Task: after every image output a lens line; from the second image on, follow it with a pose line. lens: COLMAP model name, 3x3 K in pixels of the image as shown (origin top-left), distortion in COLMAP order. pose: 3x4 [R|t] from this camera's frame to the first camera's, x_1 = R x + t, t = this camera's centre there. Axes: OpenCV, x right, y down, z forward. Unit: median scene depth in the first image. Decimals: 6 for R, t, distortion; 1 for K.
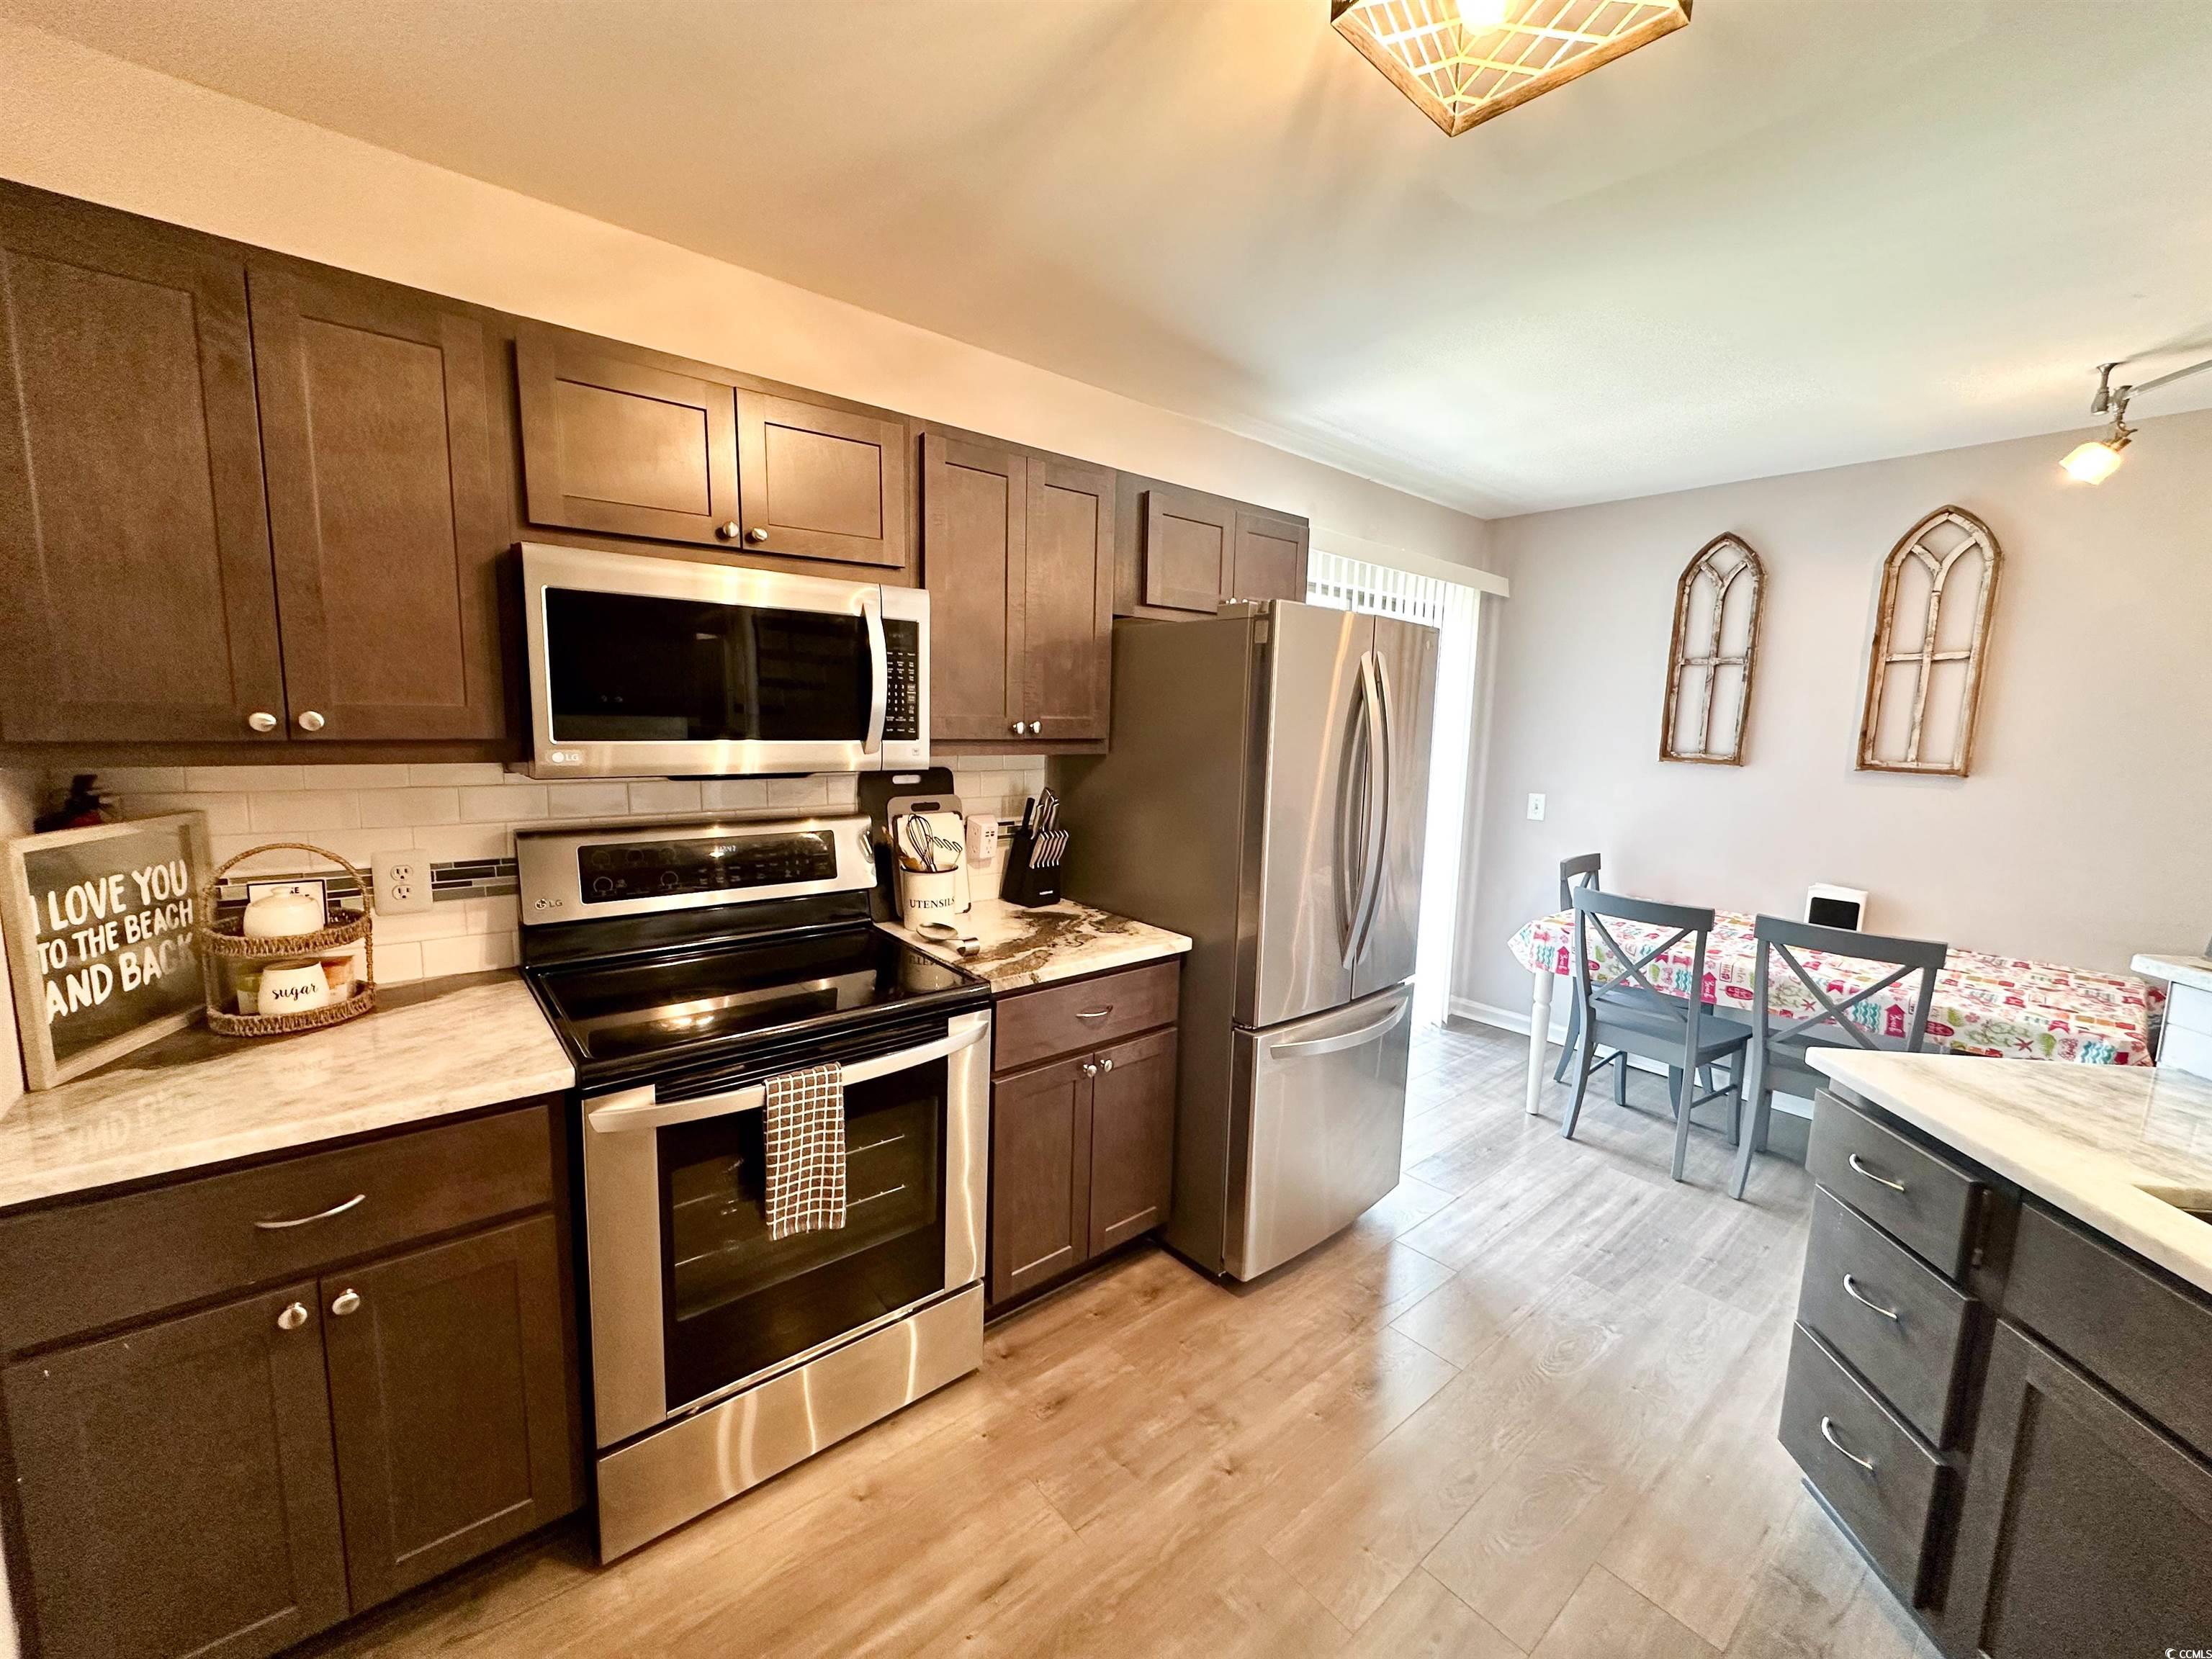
lens RADIAL K [[882.5, 0, 1101.7], [0, 882.5, 829.8], [0, 0, 1]] dist [0.000315, -0.000230]
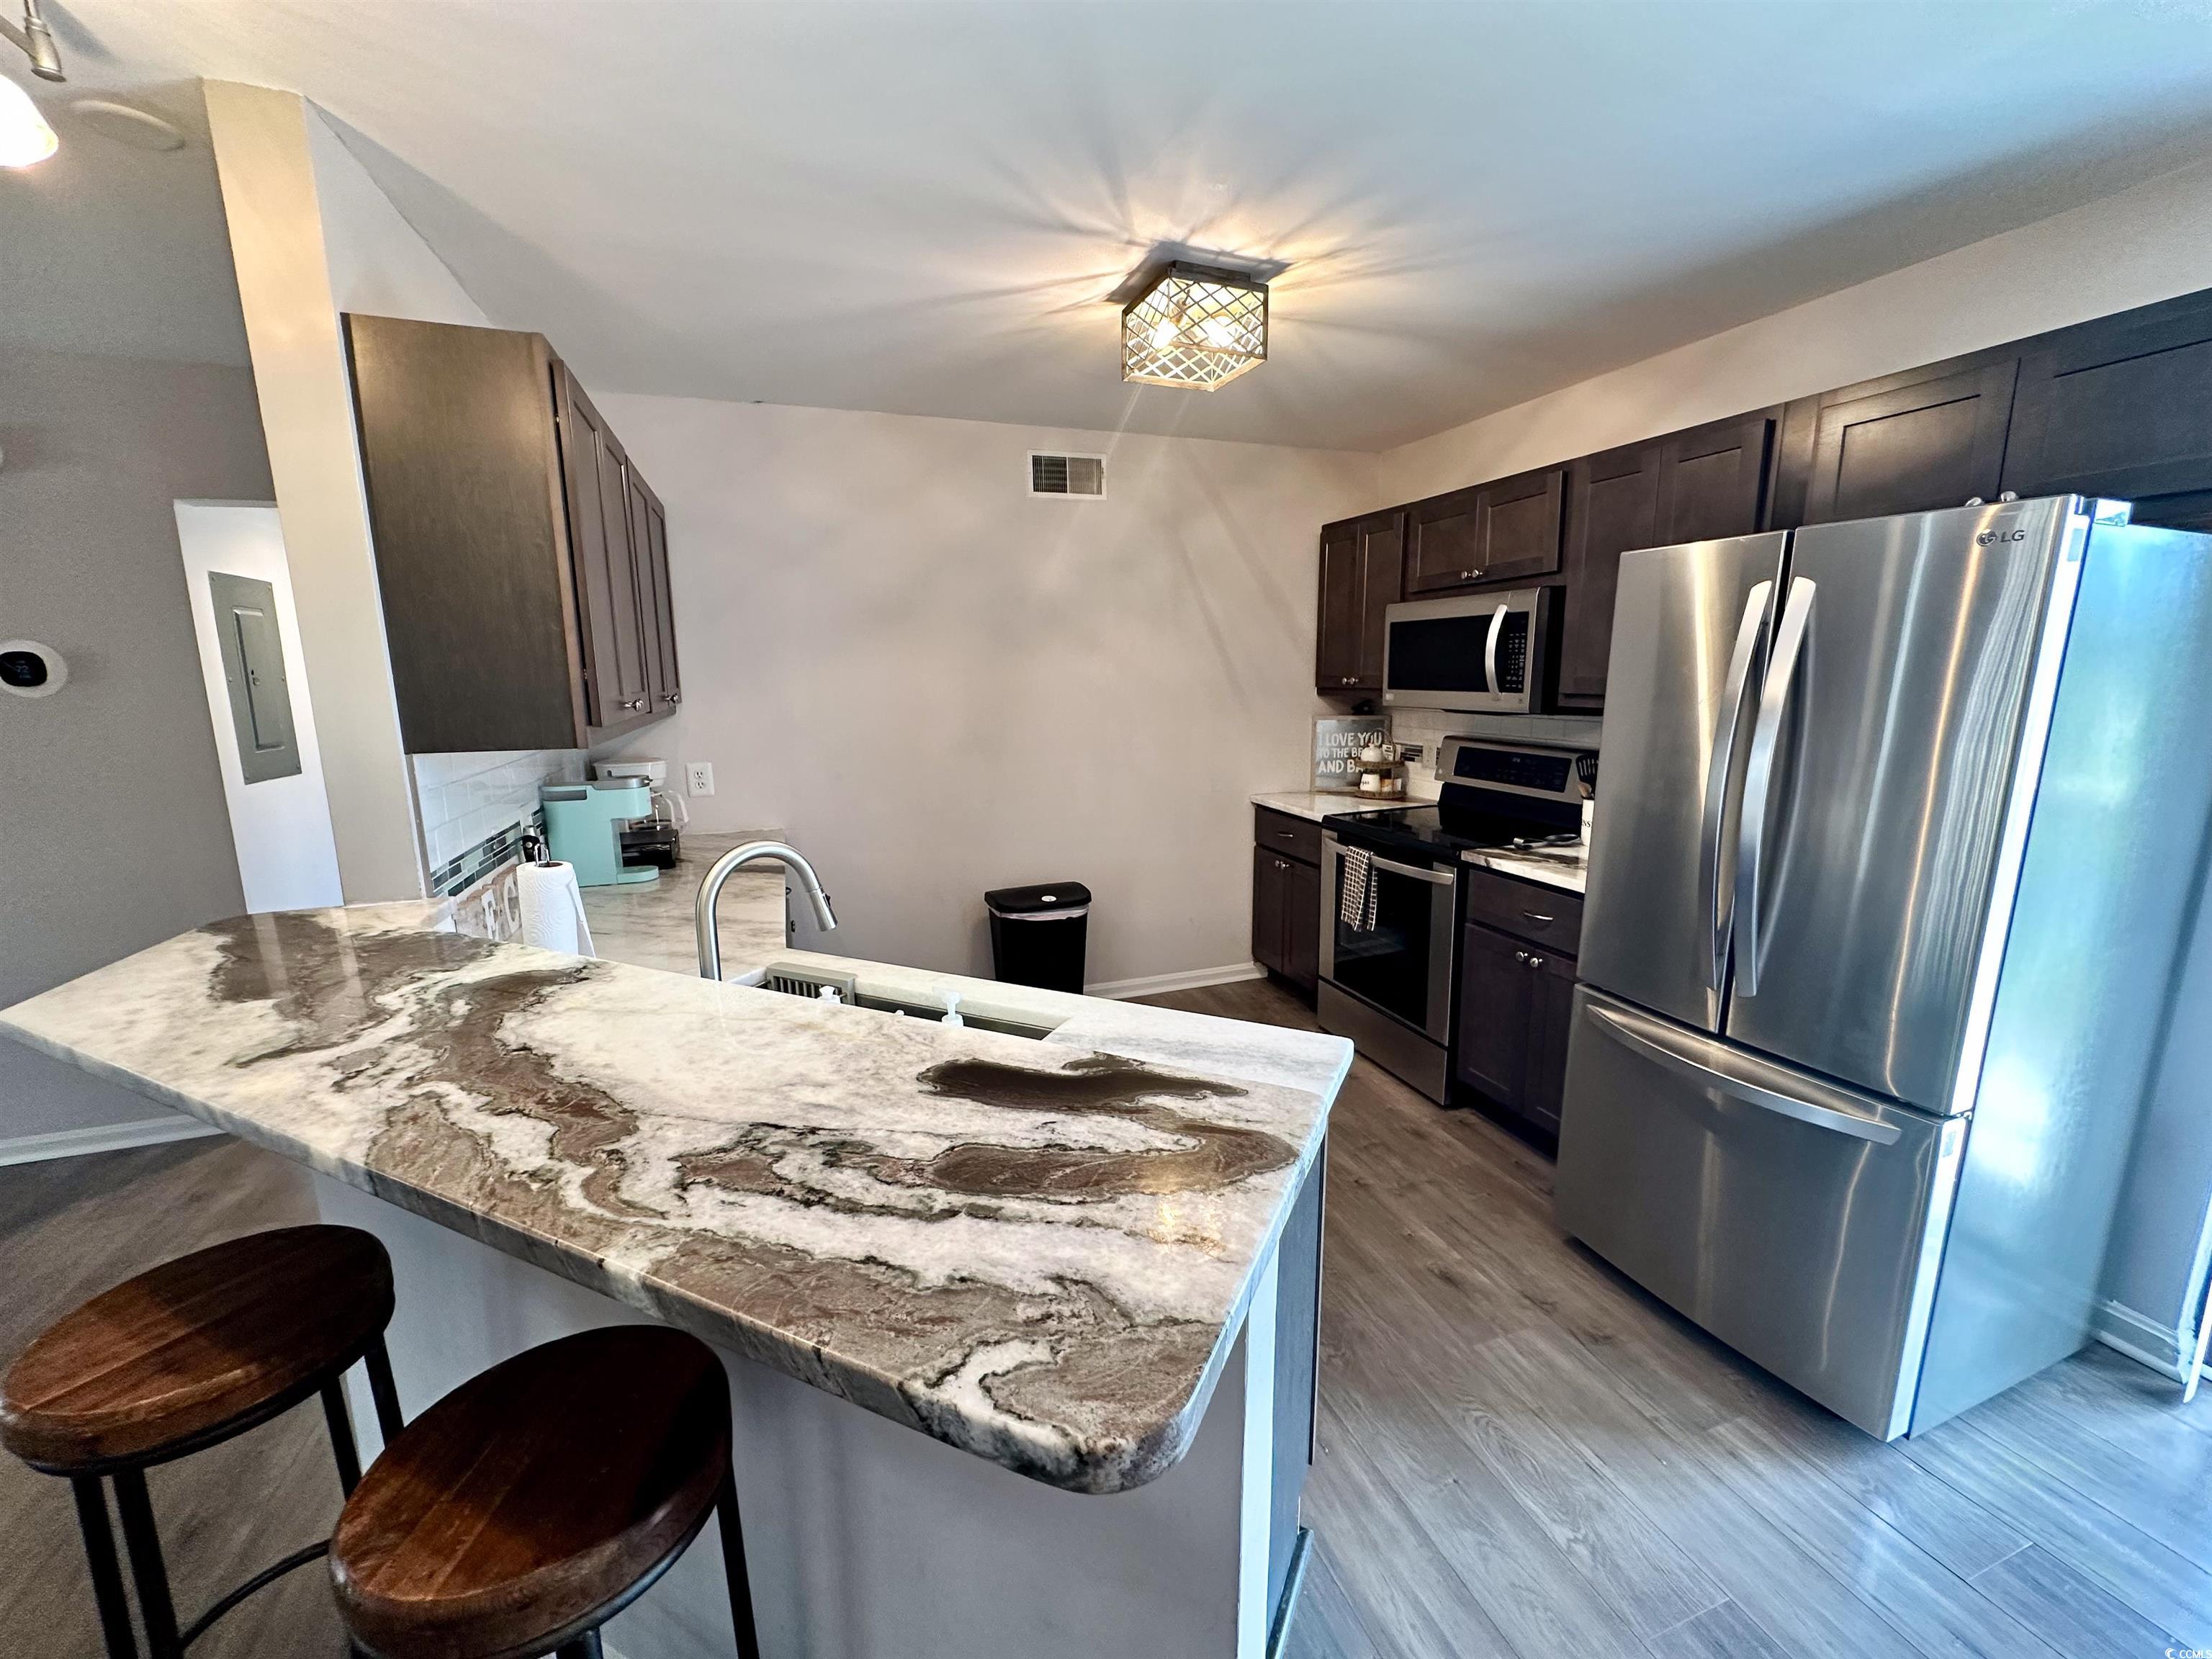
lens RADIAL K [[882.5, 0, 1112.8], [0, 882.5, 829.0], [0, 0, 1]] dist [0.000315, -0.000230]
pose [[-0.330275, 0.145057, -0.932672, 0.983158], [-0.125042, 0.972688, 0.195559, -0.057886], [0.935566, 0.181211, -0.303116, 0.593245]]
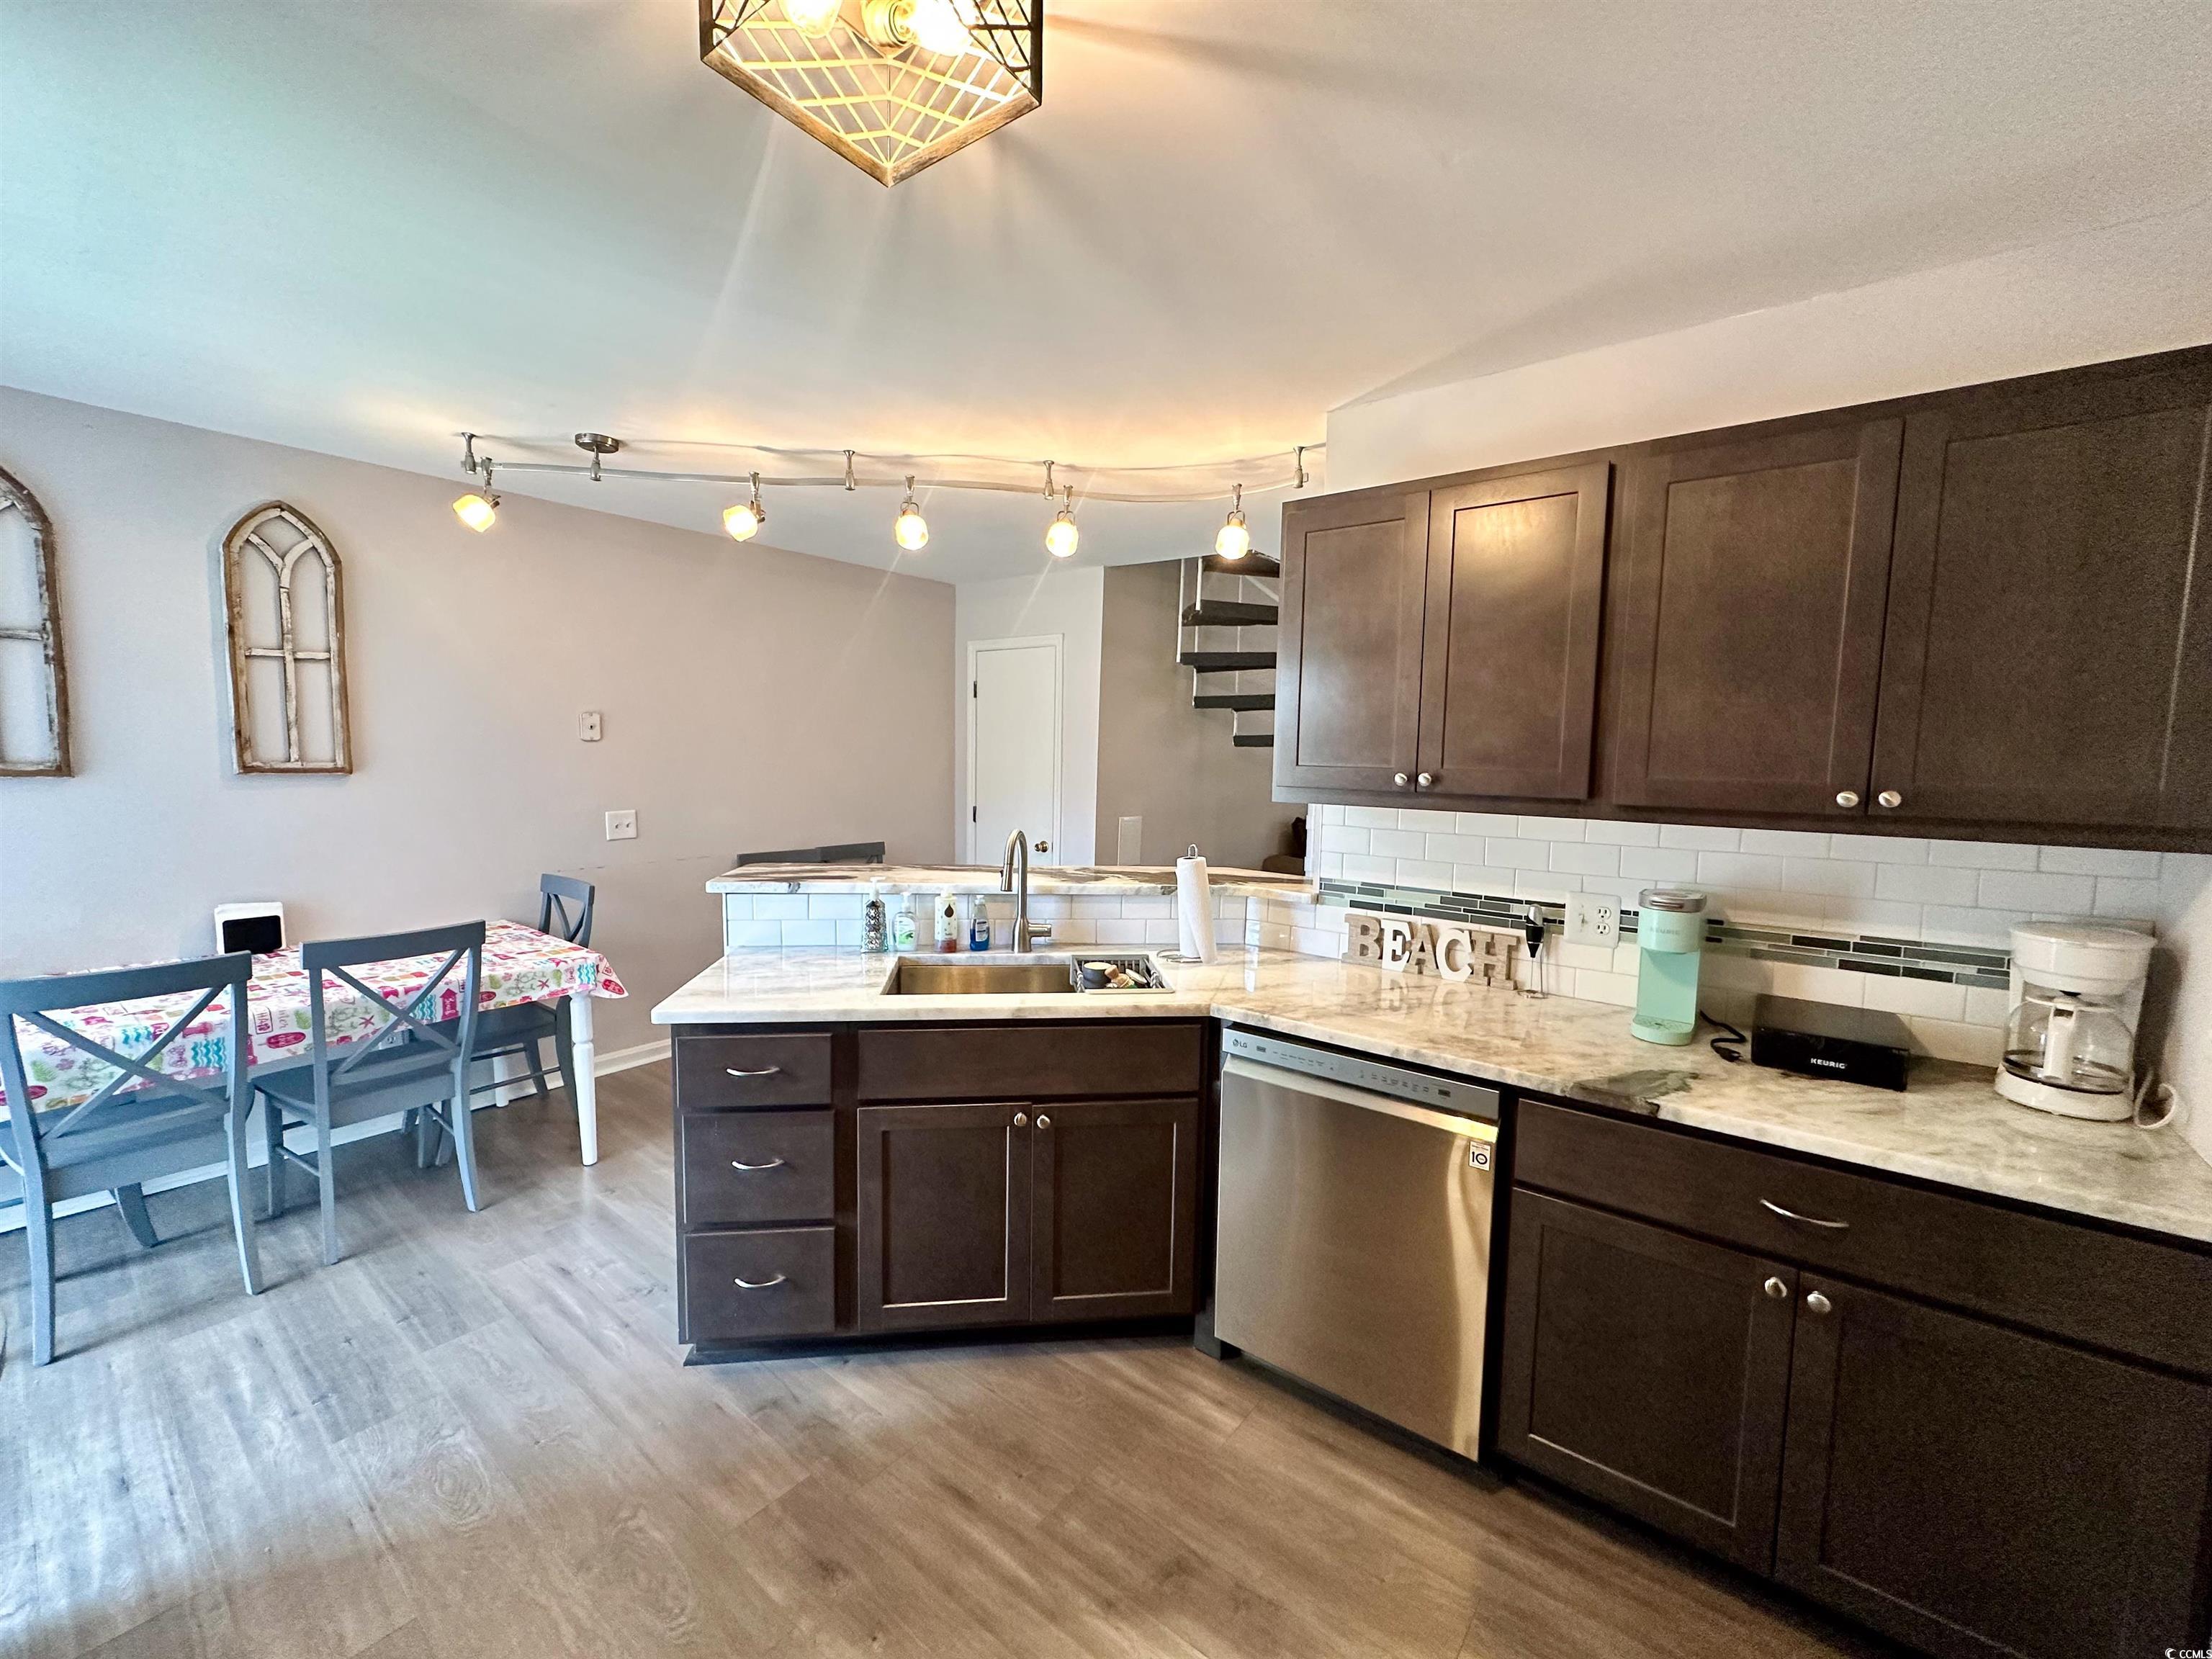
lens RADIAL K [[882.5, 0, 1107.3], [0, 882.5, 829.7], [0, 0, 1]] dist [0.000315, -0.000230]
pose [[-0.215135, -0.118596, 0.969357, -0.249891], [0.104897, 0.984050, 0.143674, -0.053804], [-0.970934, 0.132592, -0.199263, 0.364651]]
